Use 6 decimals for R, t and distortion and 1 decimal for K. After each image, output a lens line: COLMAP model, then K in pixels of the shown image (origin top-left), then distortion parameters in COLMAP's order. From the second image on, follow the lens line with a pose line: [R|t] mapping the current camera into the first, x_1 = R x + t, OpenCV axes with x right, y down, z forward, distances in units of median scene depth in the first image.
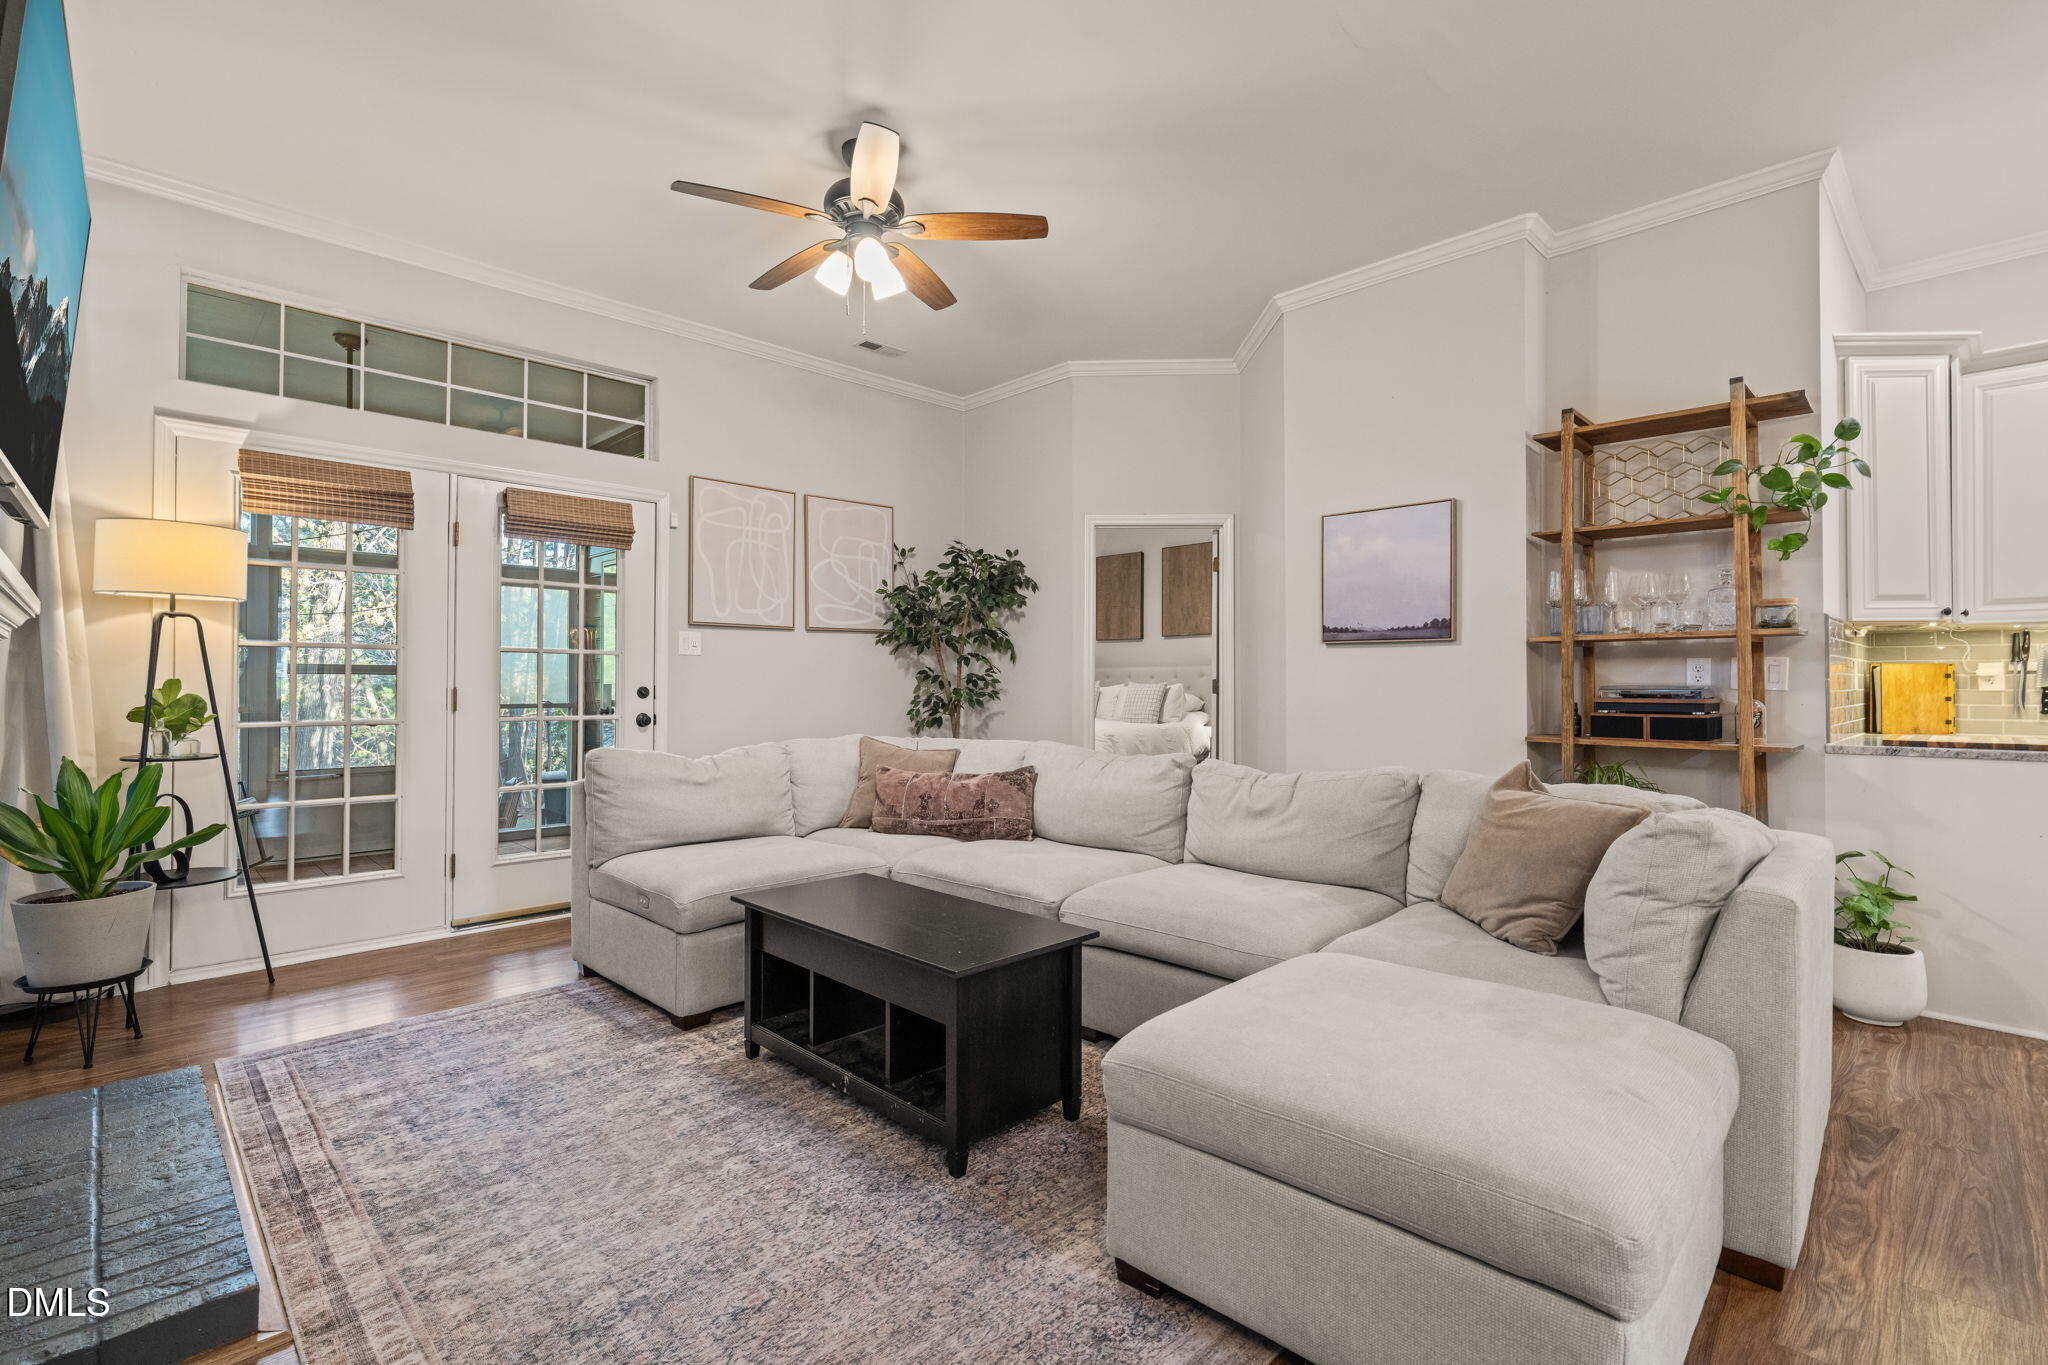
lens RADIAL K [[945.3, 0, 1015.4], [0, 945.3, 667.9], [0, 0, 1]] dist [-0.001298, 0.000357]
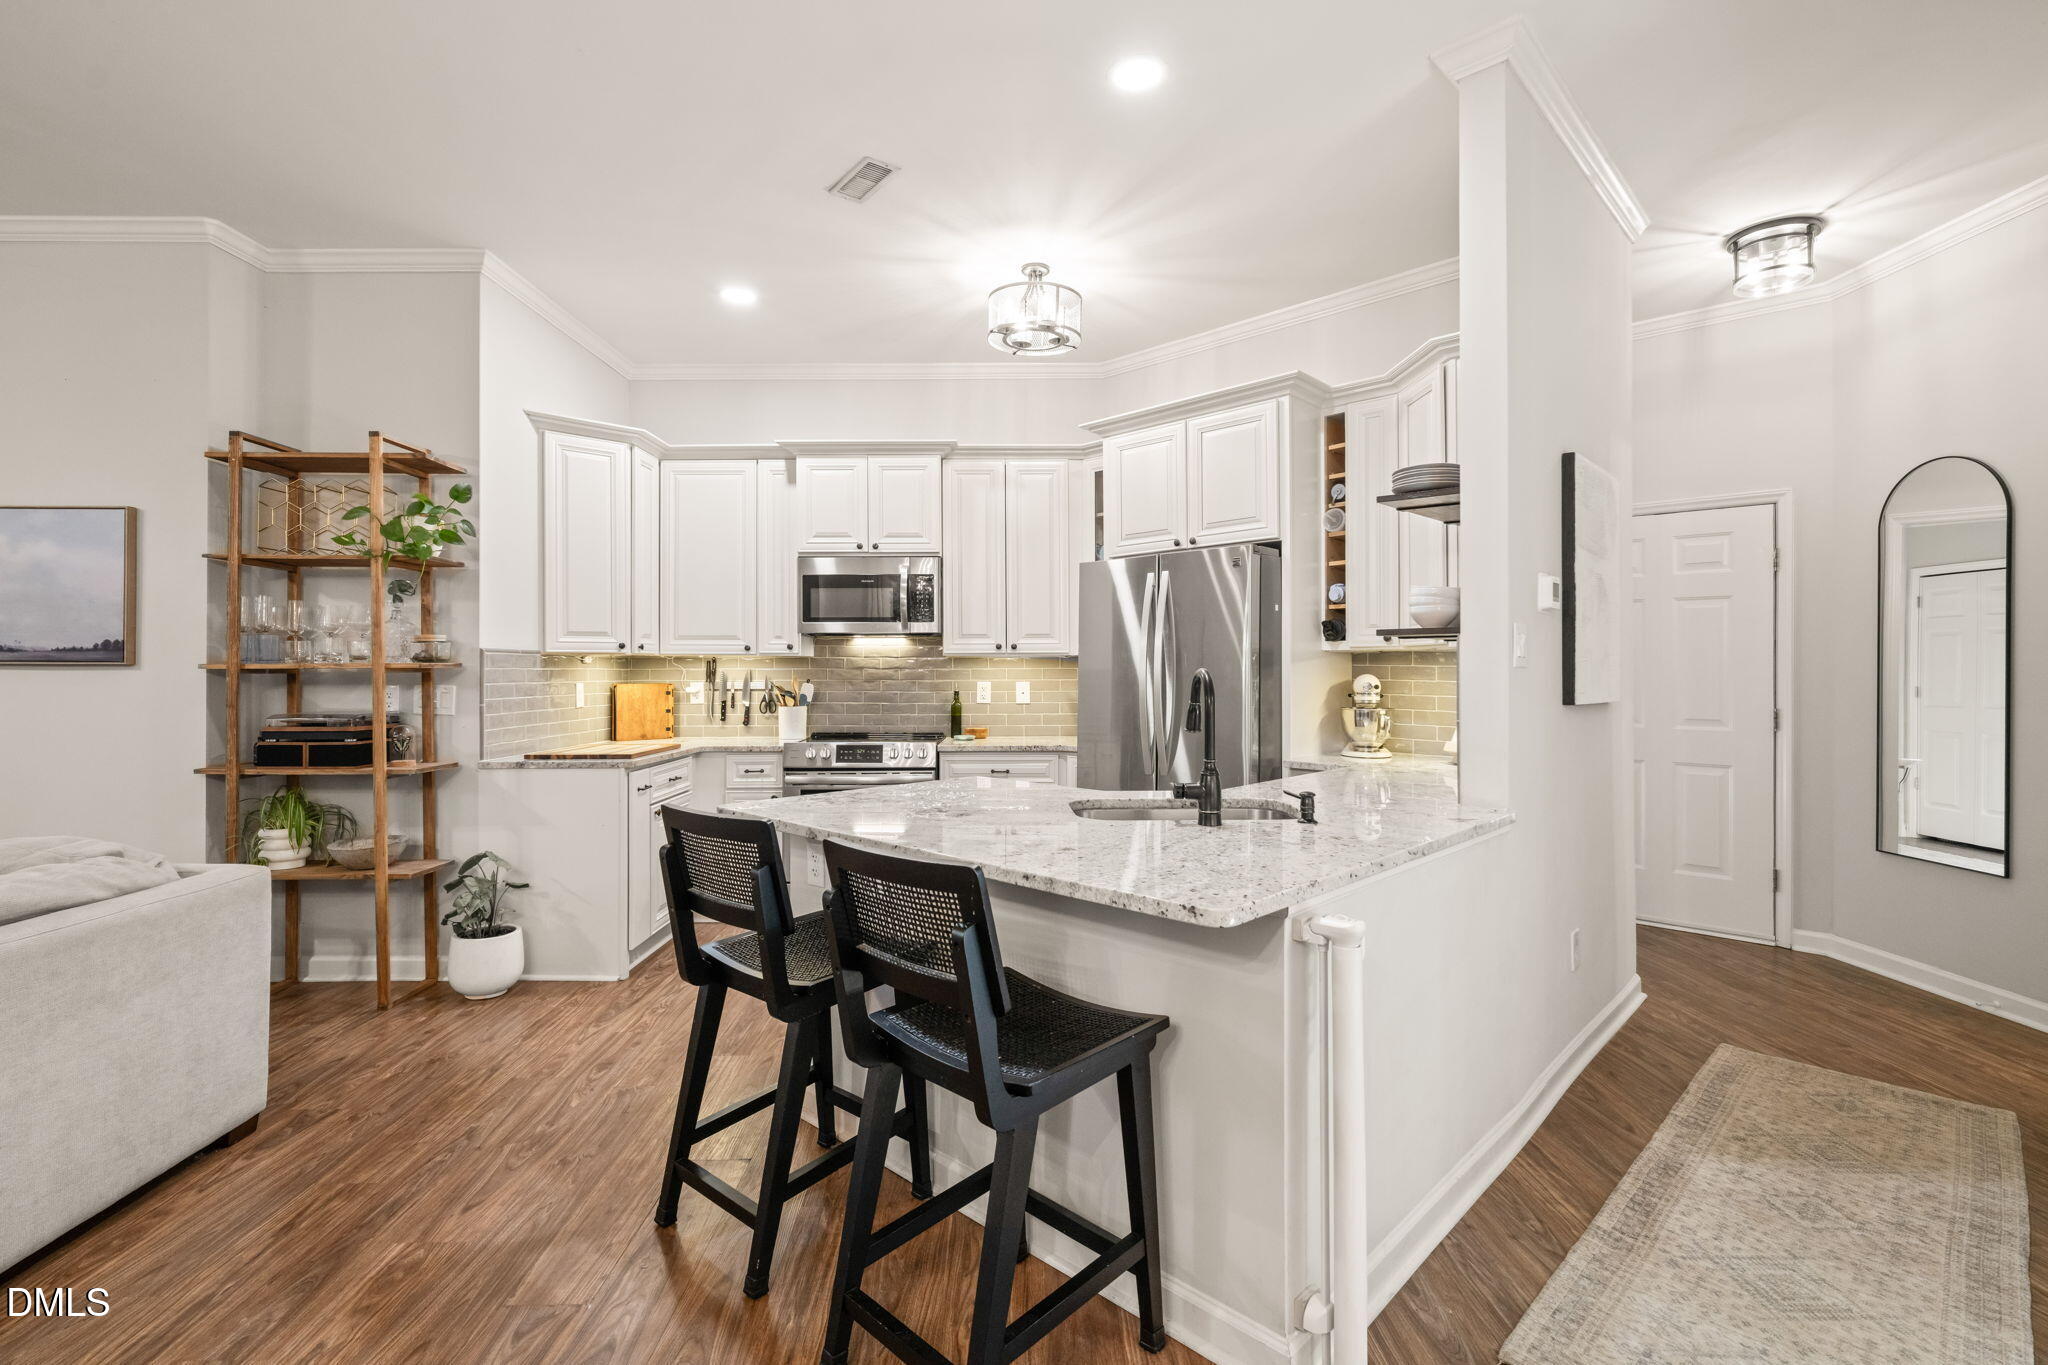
lens RADIAL K [[929.9, 0, 1017.1], [0, 929.9, 666.1], [0, 0, 1]] dist [-0.001623, -0.000620]
pose [[0.685332, 0.002606, 0.728226, 0.425654], [-0.008048, 0.999960, 0.003996, -0.040758], [-0.728186, -0.008600, 0.685325, -0.235258]]
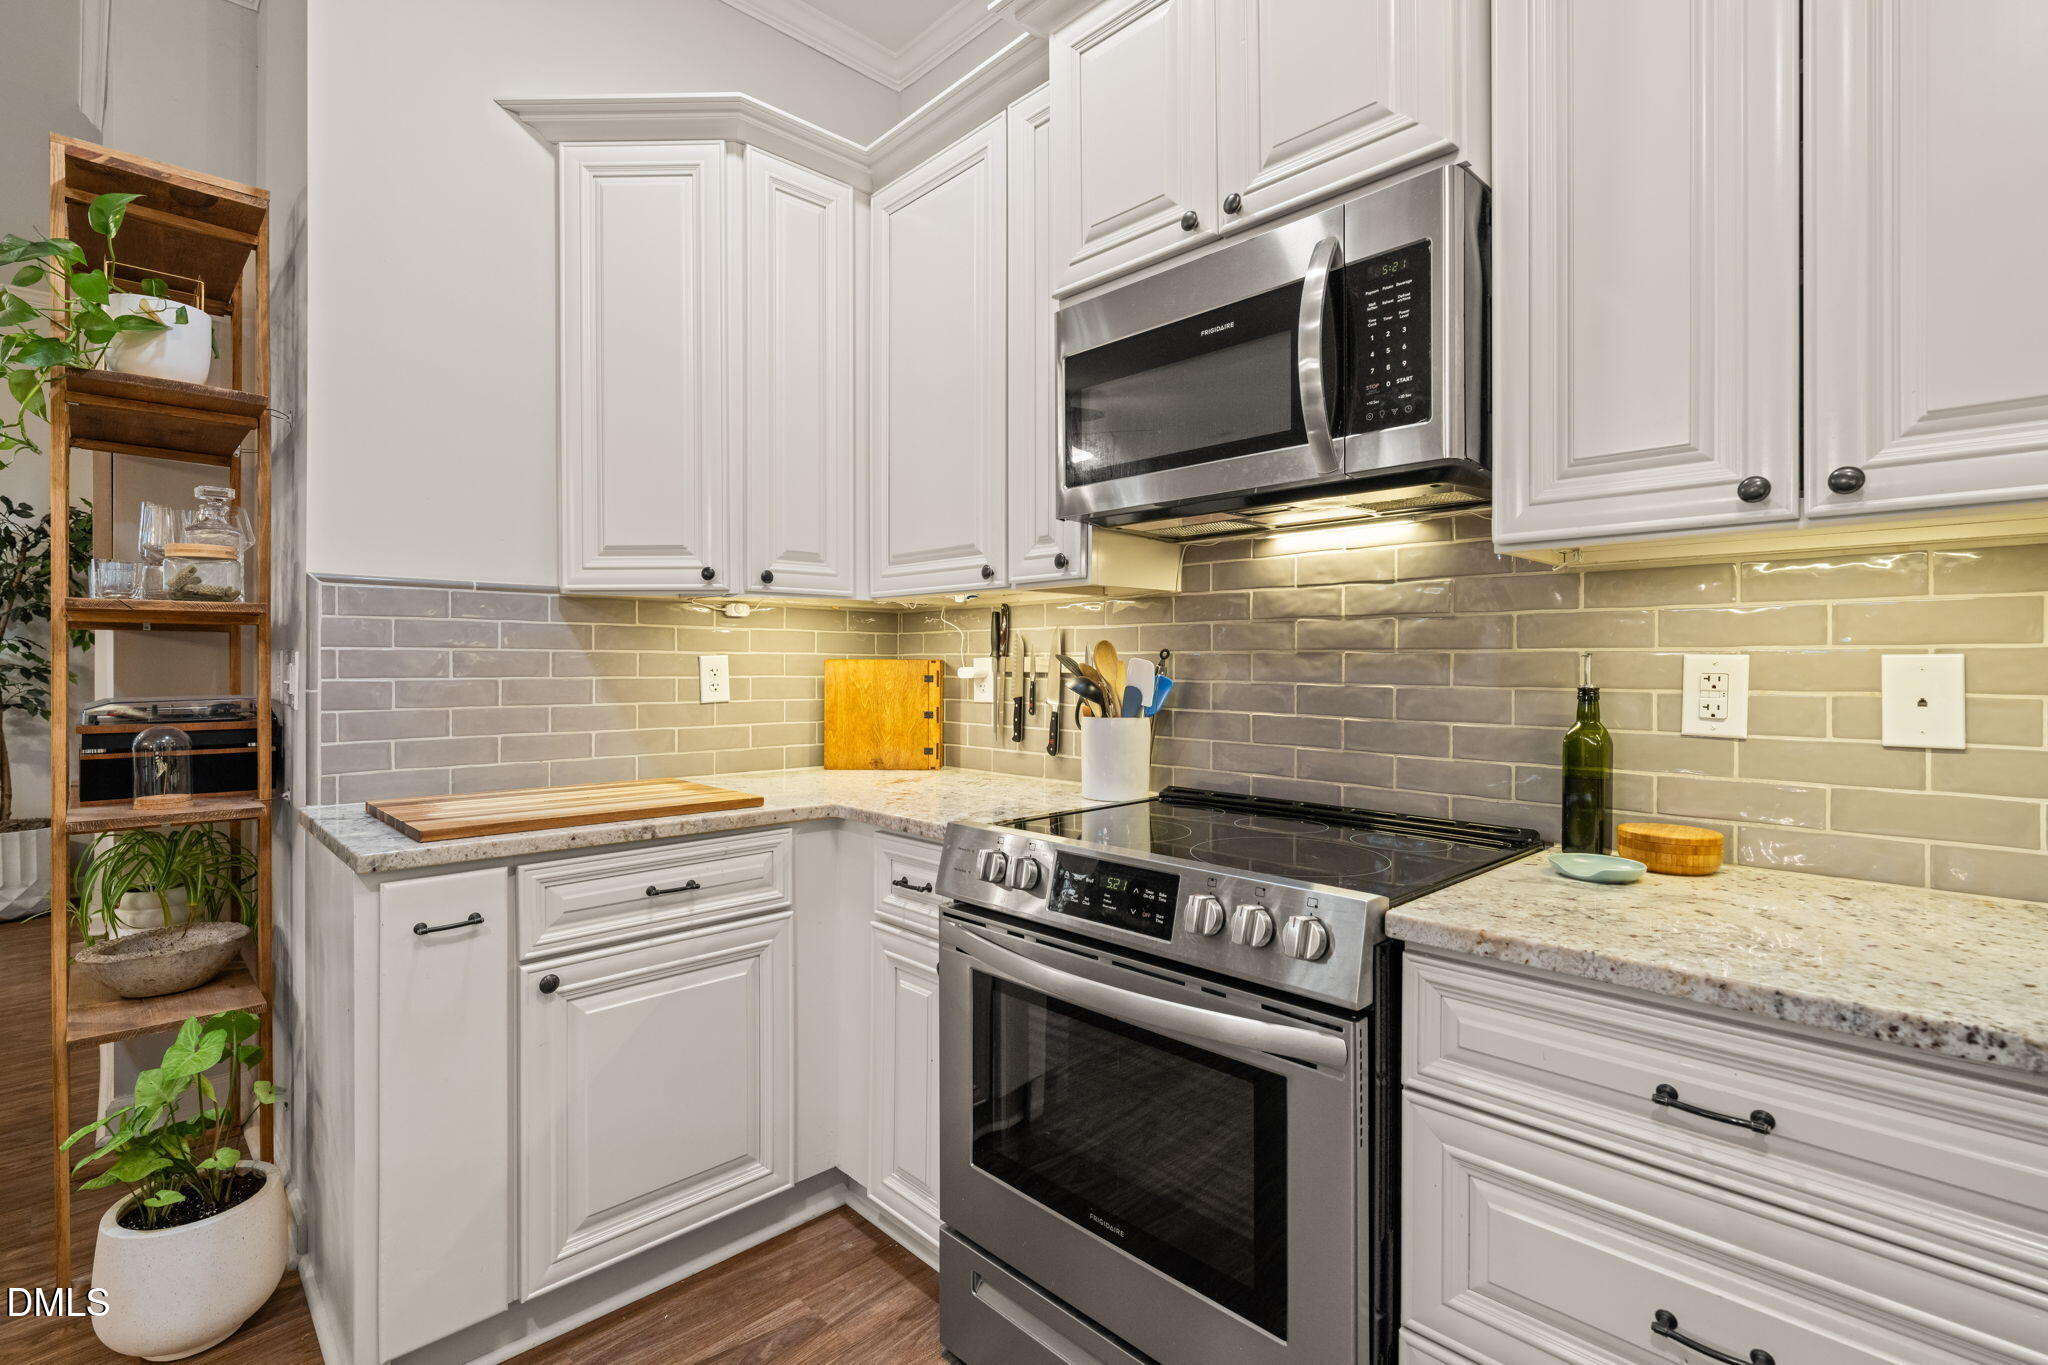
lens RADIAL K [[929.9, 0, 1017.1], [0, 929.9, 666.1], [0, 0, 1]] dist [-0.001623, -0.000620]
pose [[0.999992, 0.004008, 0.000308, 1.144610], [-0.004012, 0.999878, 0.015086, -0.010804], [-0.000248, -0.015087, 0.999886, 0.402773]]
